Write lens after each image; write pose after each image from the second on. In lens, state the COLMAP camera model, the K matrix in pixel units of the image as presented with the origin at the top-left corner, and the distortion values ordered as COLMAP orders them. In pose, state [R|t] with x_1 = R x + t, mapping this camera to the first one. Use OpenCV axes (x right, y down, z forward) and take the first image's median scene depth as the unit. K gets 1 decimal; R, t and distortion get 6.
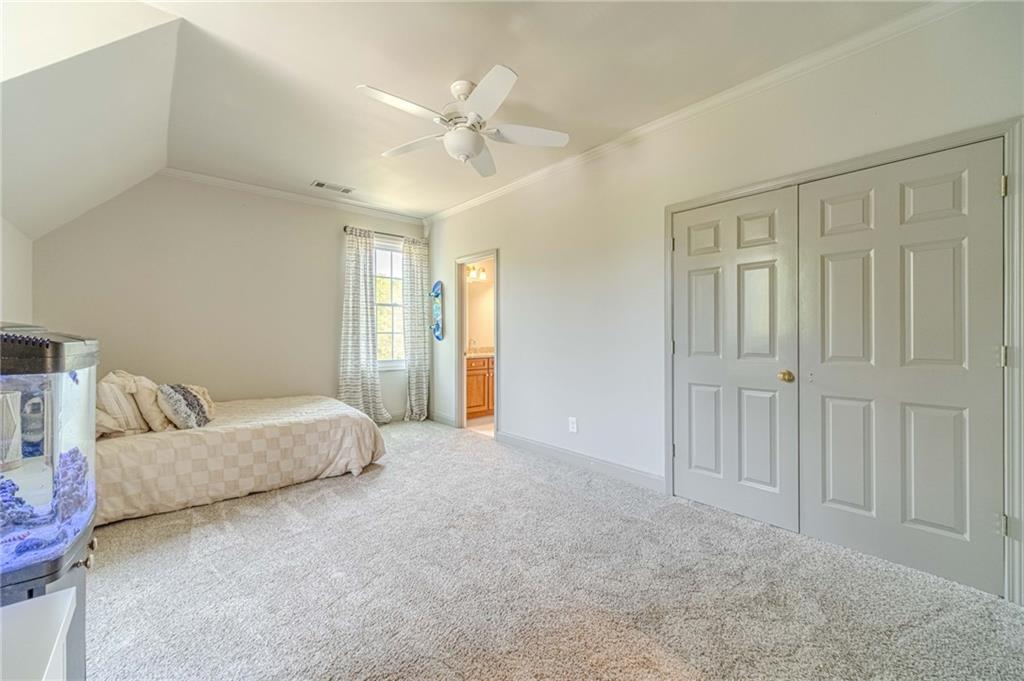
lens RADIAL K [[404.9, 0, 510.7], [0, 404.9, 338.7], [0, 0, 1]] dist [0.000114, 0.000012]
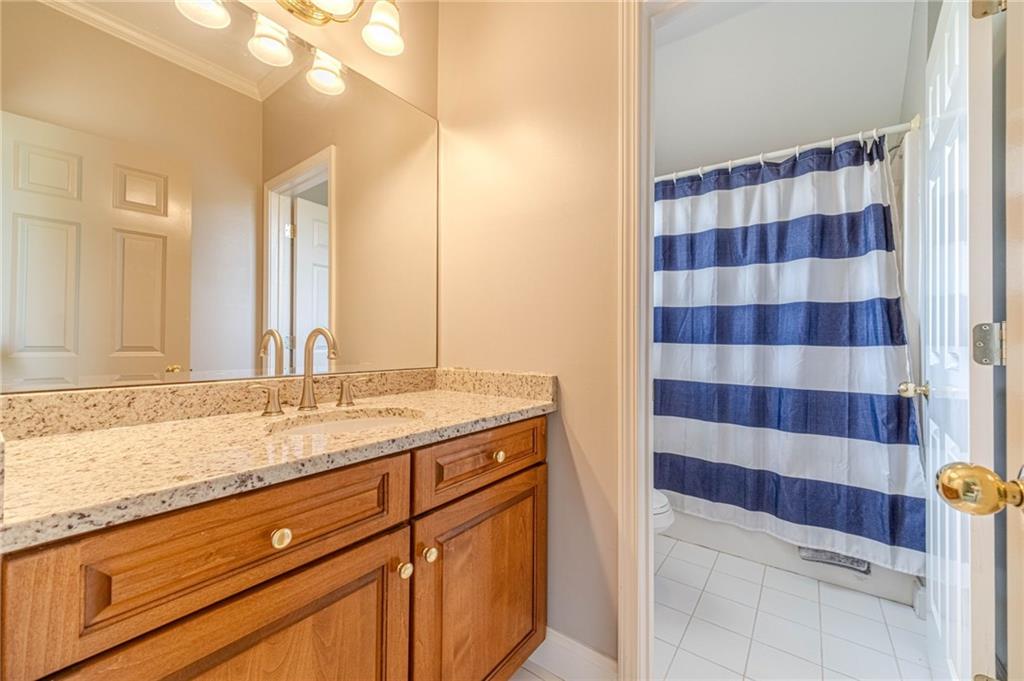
lens RADIAL K [[404.9, 0, 510.2], [0, 404.9, 335.2], [0, 0, 1]] dist [0.000114, 0.000012]
pose [[0.972748, 0.006657, 0.231771, -0.055432], [-0.006013, 0.999976, -0.003485, 0.005858], [-0.231788, 0.001996, 0.972764, 0.849962]]
